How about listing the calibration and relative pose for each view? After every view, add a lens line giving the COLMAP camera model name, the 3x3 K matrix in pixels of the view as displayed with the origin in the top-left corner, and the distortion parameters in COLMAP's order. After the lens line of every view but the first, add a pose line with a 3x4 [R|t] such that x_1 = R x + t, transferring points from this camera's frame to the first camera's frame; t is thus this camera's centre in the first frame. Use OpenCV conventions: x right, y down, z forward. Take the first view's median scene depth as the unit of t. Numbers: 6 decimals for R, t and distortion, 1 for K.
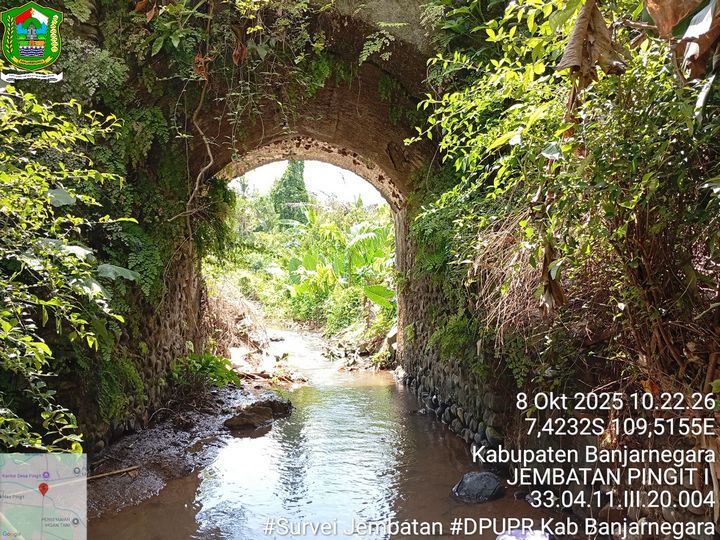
lens RADIAL K [[551.8, 0, 360.0], [0, 551.8, 270.0], [0, 0, 1]] dist [0.098861, -0.210639]
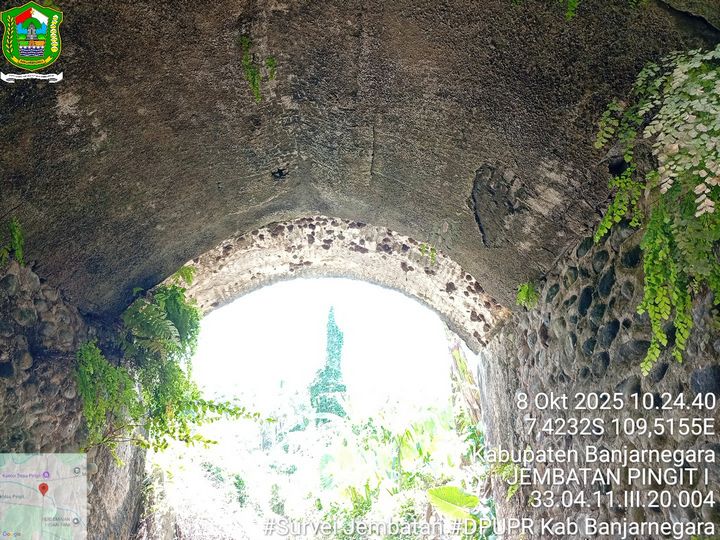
lens RADIAL K [[551.8, 0, 360.0], [0, 551.8, 270.0], [0, 0, 1]] dist [0.098861, -0.210639]
pose [[0.996633, -0.051864, -0.063501, -0.019029], [0.026844, 0.938225, -0.344982, 0.017161], [0.077471, 0.342116, 0.936459, 0.406193]]
